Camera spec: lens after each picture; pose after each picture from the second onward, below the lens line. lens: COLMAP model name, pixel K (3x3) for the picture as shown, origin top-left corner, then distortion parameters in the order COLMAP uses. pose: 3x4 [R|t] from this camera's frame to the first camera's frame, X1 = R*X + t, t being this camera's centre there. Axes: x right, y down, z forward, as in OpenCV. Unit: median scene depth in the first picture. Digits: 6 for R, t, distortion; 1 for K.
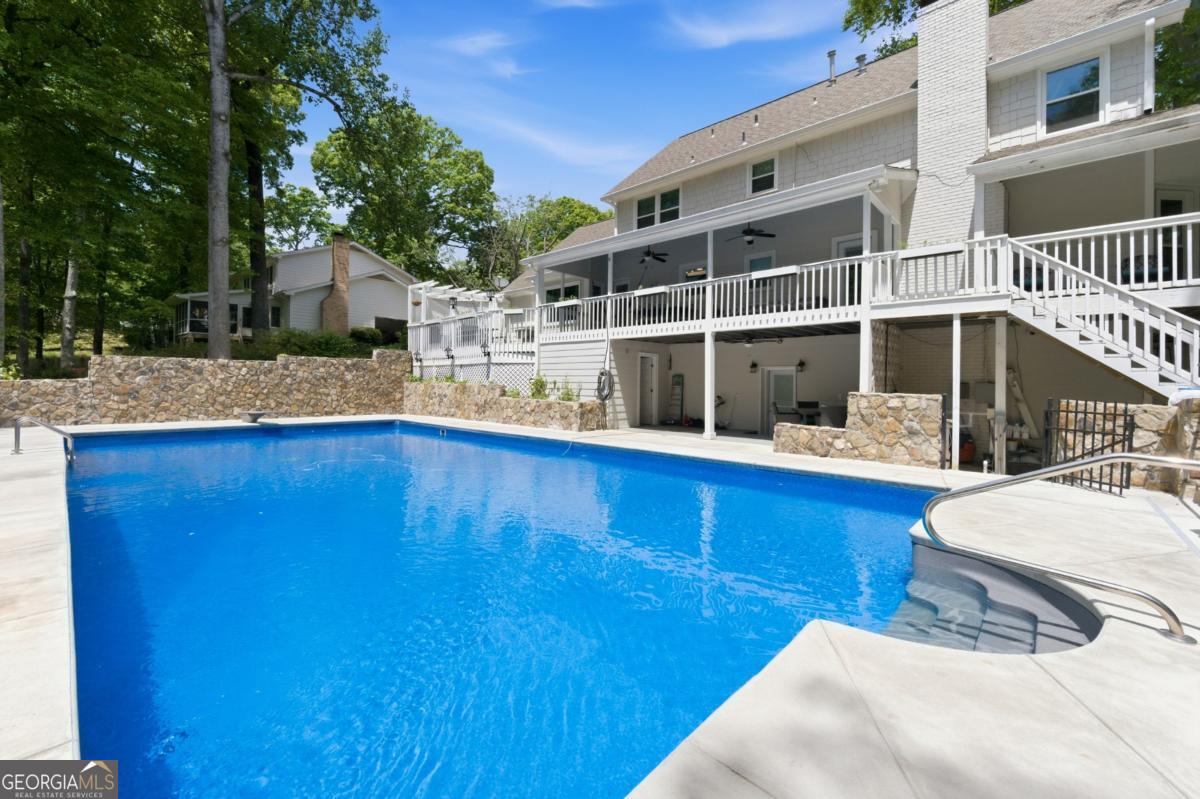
lens RADIAL K [[490.7, 0, 619.9], [0, 490.7, 376.5], [0, 0, 1]] dist [0.008423, 0.000159]
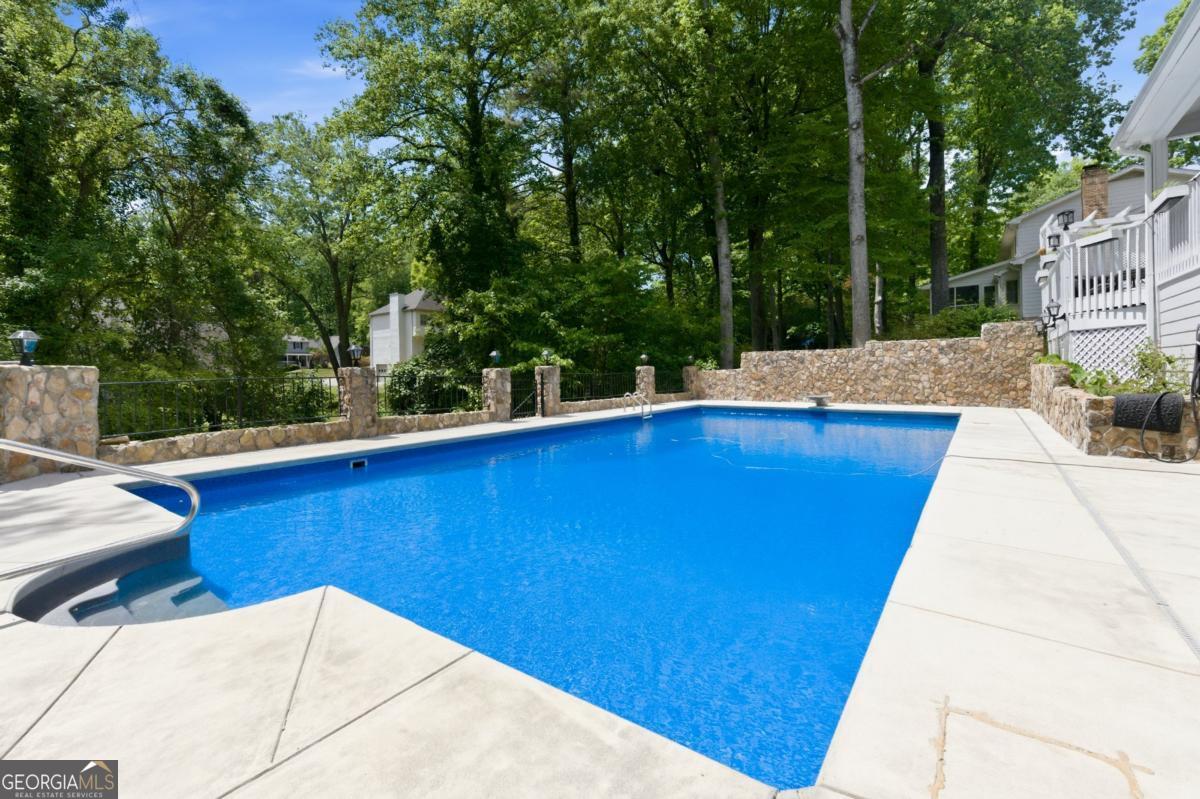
lens RADIAL K [[522.2, 0, 600.7], [0, 522.2, 375.5], [0, 0, 1]] dist [0.000263, 0.000030]
pose [[0.084528, -0.003245, -0.996416, 0.335750], [0.033108, 0.999452, -0.000446, 0.008382], [0.995871, -0.032952, 0.084589, 0.373836]]
